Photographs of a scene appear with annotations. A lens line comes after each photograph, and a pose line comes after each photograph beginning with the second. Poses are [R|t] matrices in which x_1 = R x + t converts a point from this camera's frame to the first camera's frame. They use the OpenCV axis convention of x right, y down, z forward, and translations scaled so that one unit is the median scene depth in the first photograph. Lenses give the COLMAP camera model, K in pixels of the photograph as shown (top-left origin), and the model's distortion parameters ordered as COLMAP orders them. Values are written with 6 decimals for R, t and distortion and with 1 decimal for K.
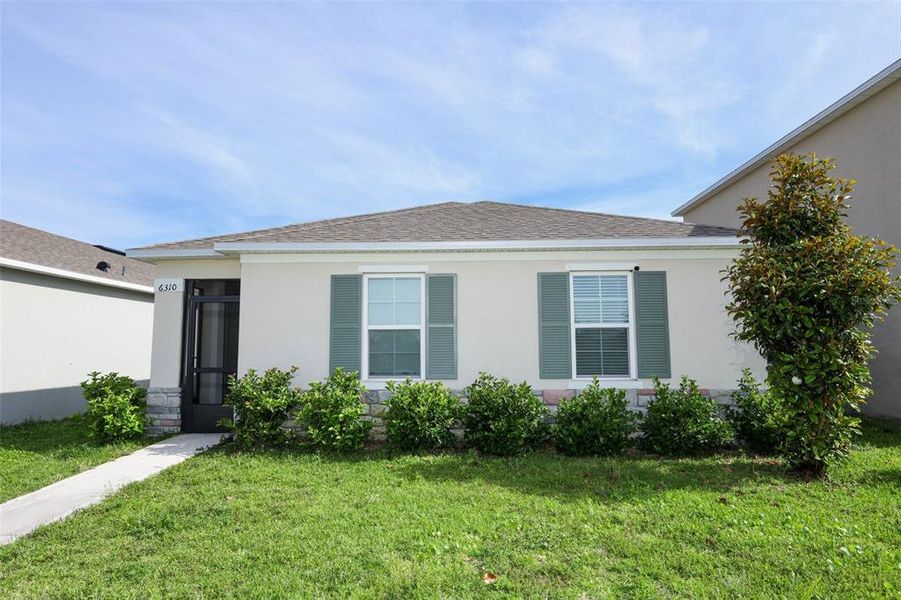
lens RADIAL K [[546.5, 0, 450.5], [0, 546.5, 300.0], [0, 0, 1]] dist [-0.001485, -0.000797]
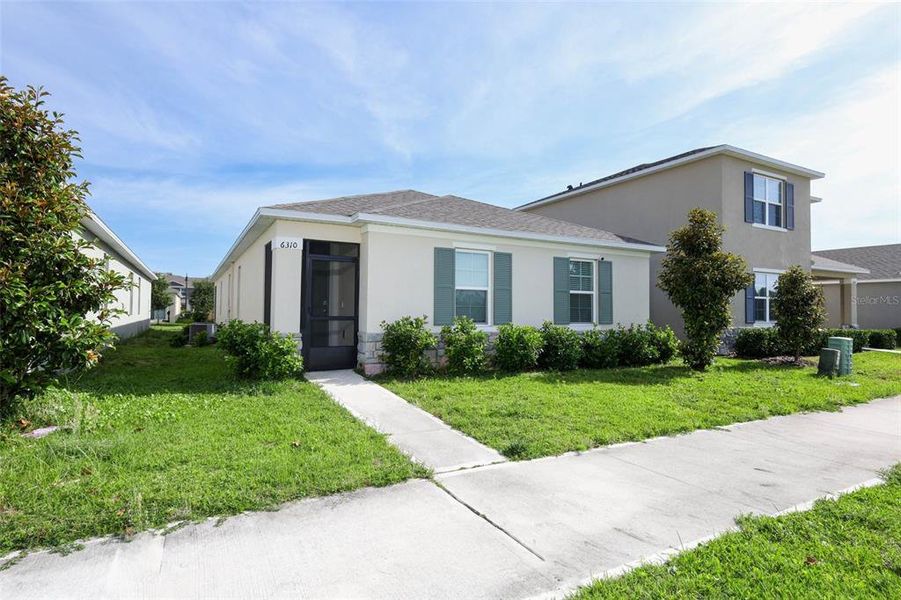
lens RADIAL K [[459.7, 0, 450.5], [0, 459.7, 300.0], [0, 0, 1]] dist [0.004559, 0.000290]
pose [[0.860673, 0.023680, 0.508607, -0.740675], [-0.065859, 0.995704, 0.065089, 0.006496], [-0.504881, -0.089517, 0.858535, 0.013629]]
